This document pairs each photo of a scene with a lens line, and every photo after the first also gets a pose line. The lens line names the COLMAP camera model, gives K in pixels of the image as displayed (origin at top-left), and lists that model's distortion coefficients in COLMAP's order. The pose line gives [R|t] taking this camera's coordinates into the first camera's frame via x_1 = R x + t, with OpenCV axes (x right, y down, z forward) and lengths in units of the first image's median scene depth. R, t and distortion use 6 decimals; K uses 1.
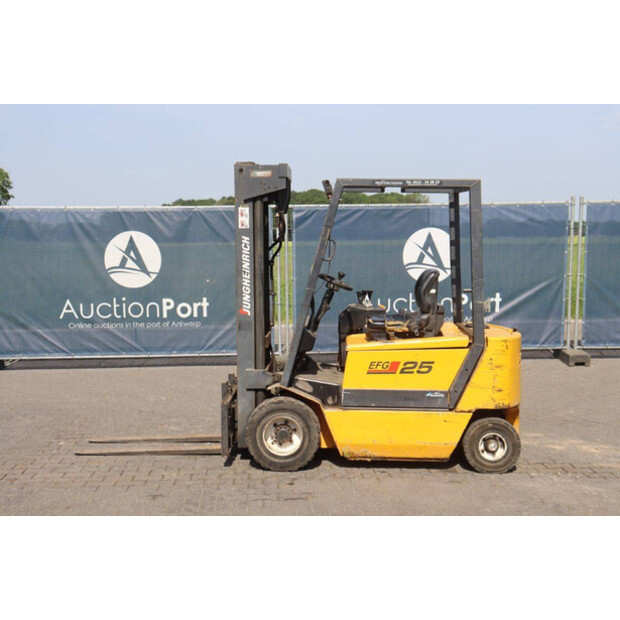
lens RADIAL K [[986.9, 0, 309.0], [0, 986.9, 306.5], [0, 0, 1]] dist [0.118471, 0.000000]
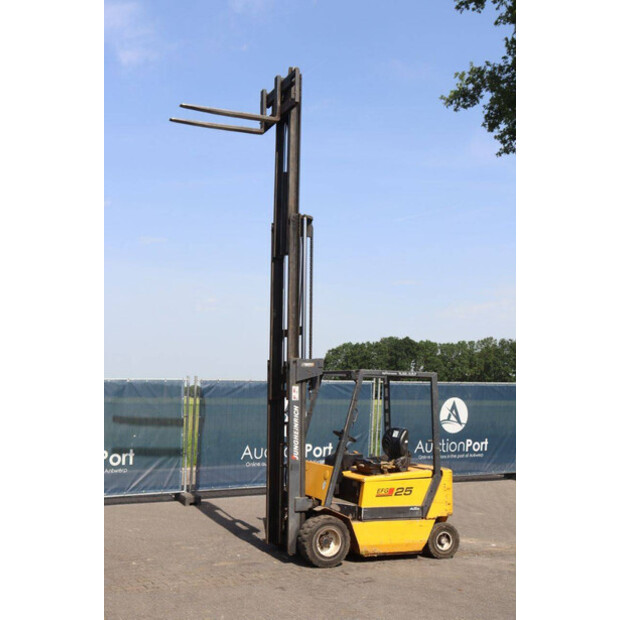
lens RADIAL K [[811.1, 0, 306.2], [0, 811.1, 297.1], [0, 0, 1]] dist [0.010868, 0.000000]
pose [[0.899392, 0.067931, 0.431833, -0.597104], [0.016906, 0.981708, -0.189641, 0.000705], [-0.436817, 0.177862, 0.881792, -0.117872]]
